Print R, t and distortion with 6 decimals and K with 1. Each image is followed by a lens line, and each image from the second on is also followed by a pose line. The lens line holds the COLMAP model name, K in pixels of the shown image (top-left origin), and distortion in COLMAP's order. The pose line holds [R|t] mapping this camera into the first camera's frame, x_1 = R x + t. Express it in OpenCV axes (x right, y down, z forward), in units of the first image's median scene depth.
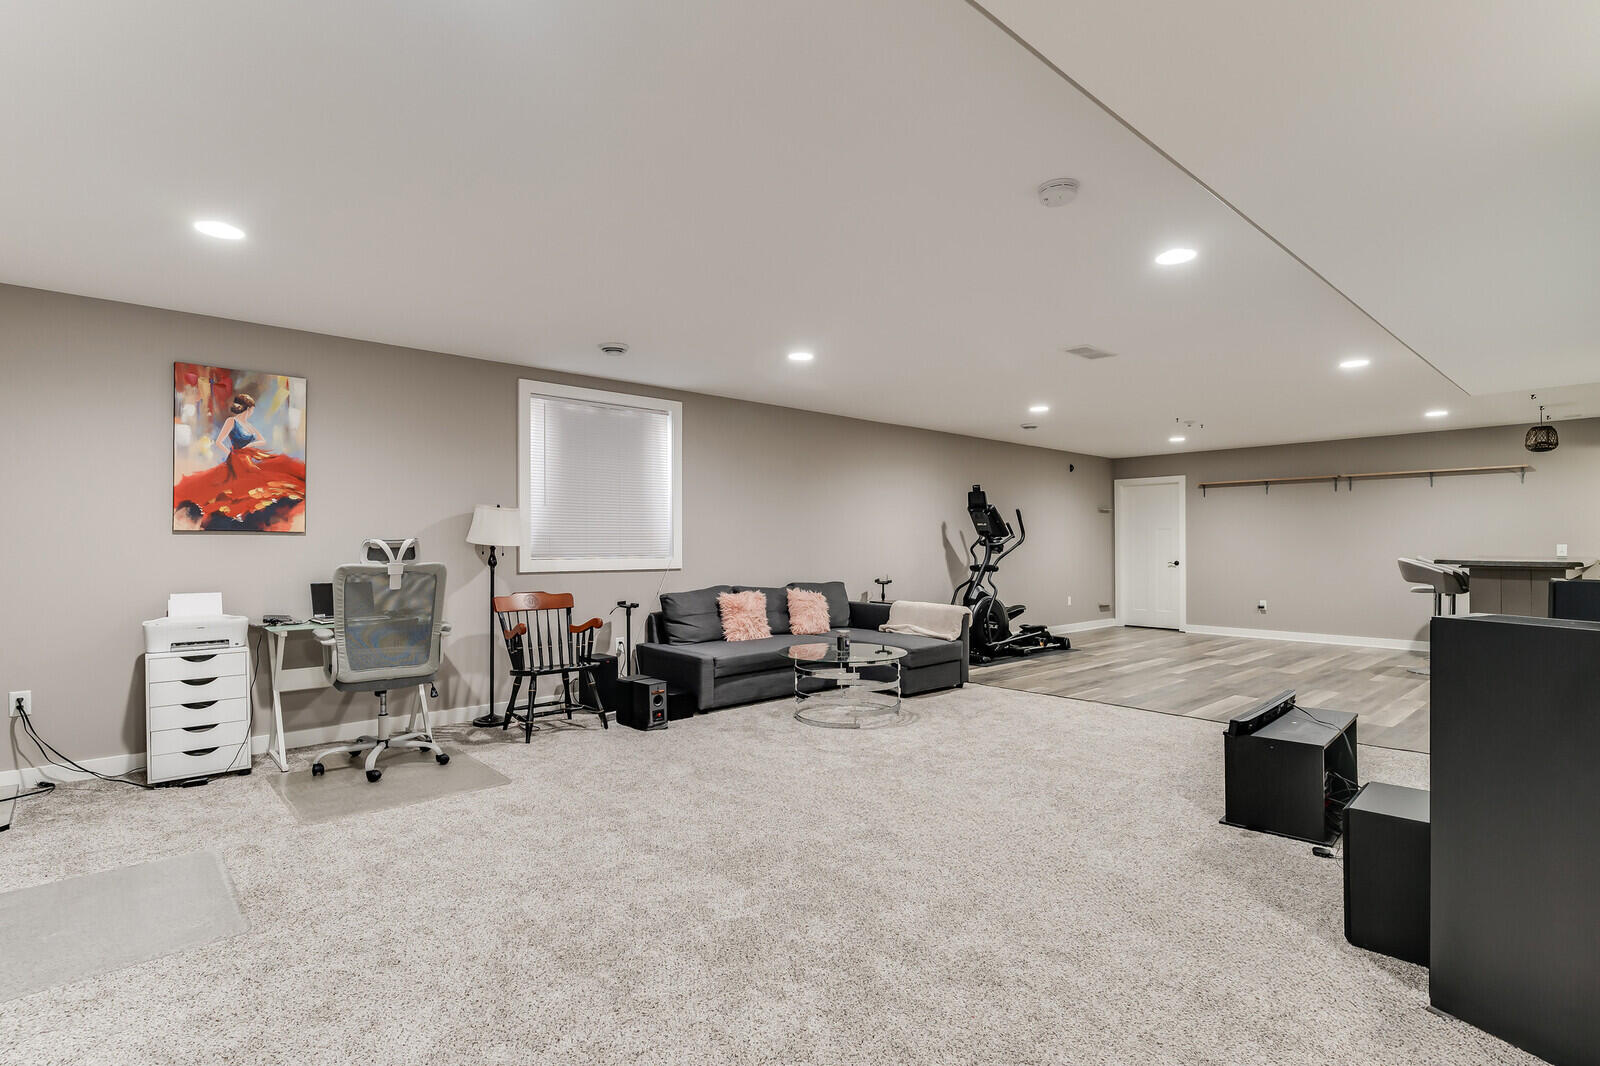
lens RADIAL K [[772.8, 0, 793.3], [0, 772.8, 545.2], [0, 0, 1]] dist [-0.000038, -0.002321]
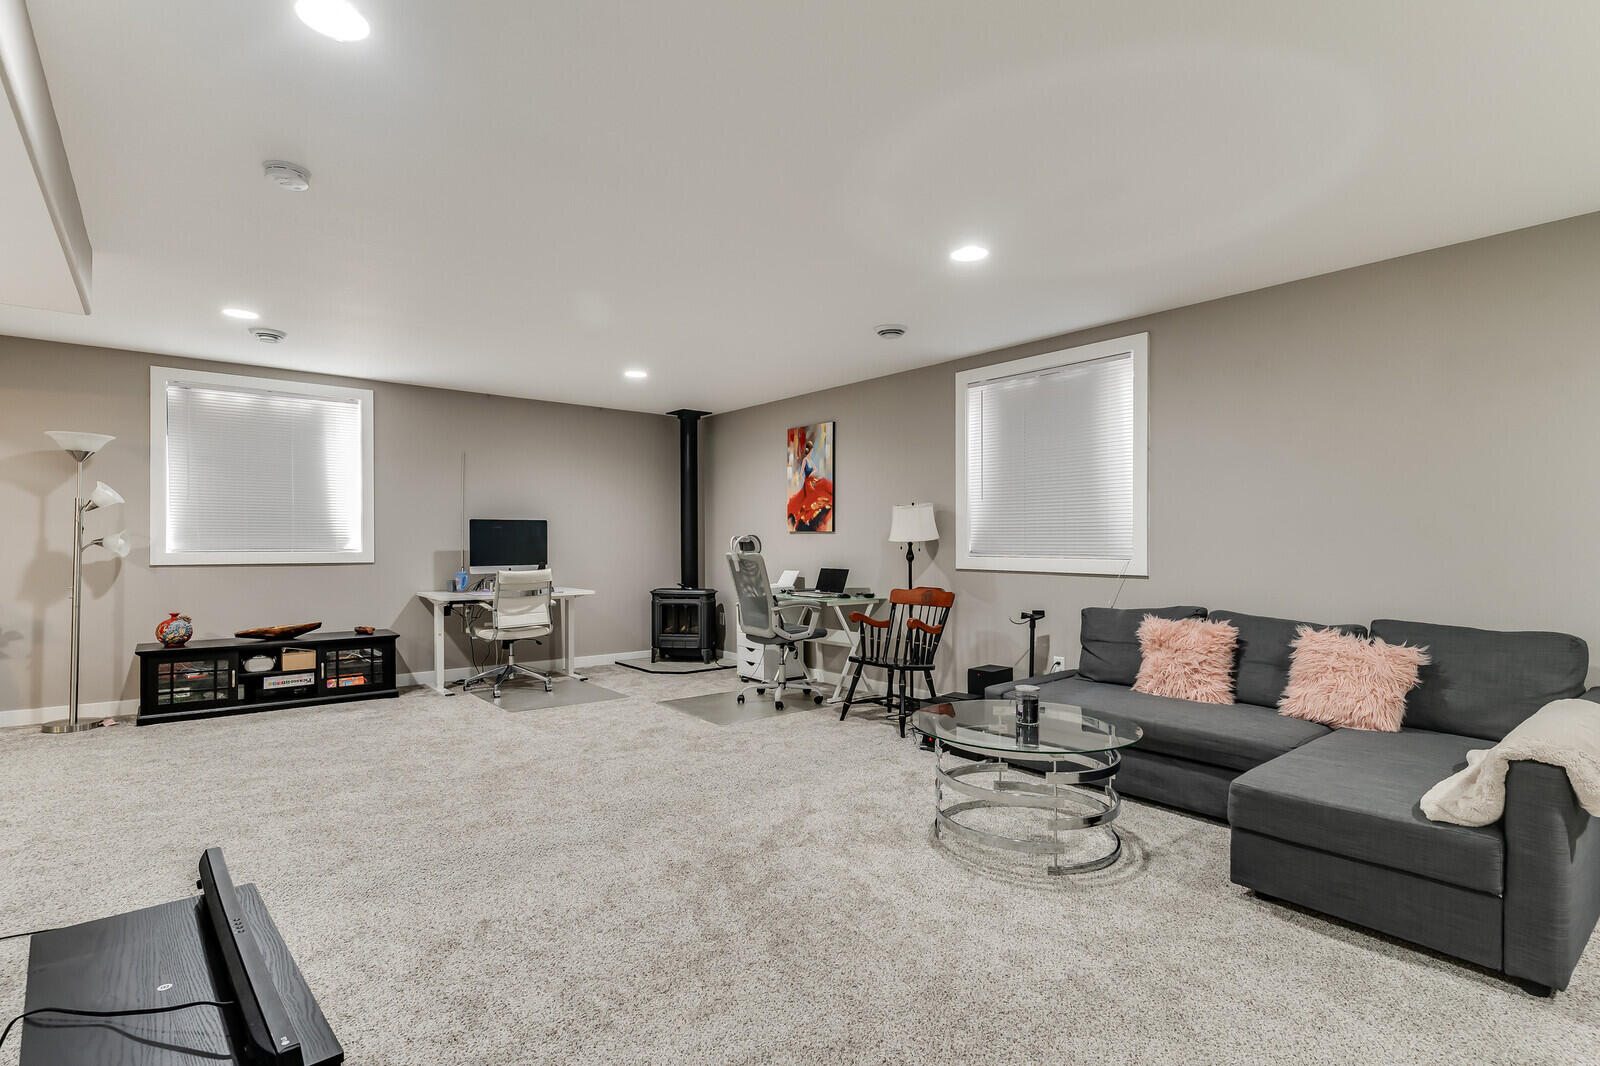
lens RADIAL K [[772.8, 0, 801.4], [0, 772.8, 546.3], [0, 0, 1]] dist [-0.000038, -0.002321]
pose [[-0.049619, 0.004047, -0.998760, 0.777453], [-0.004805, 0.999979, 0.004291, 0.004208], [0.998757, 0.005012, -0.049599, 1.021767]]
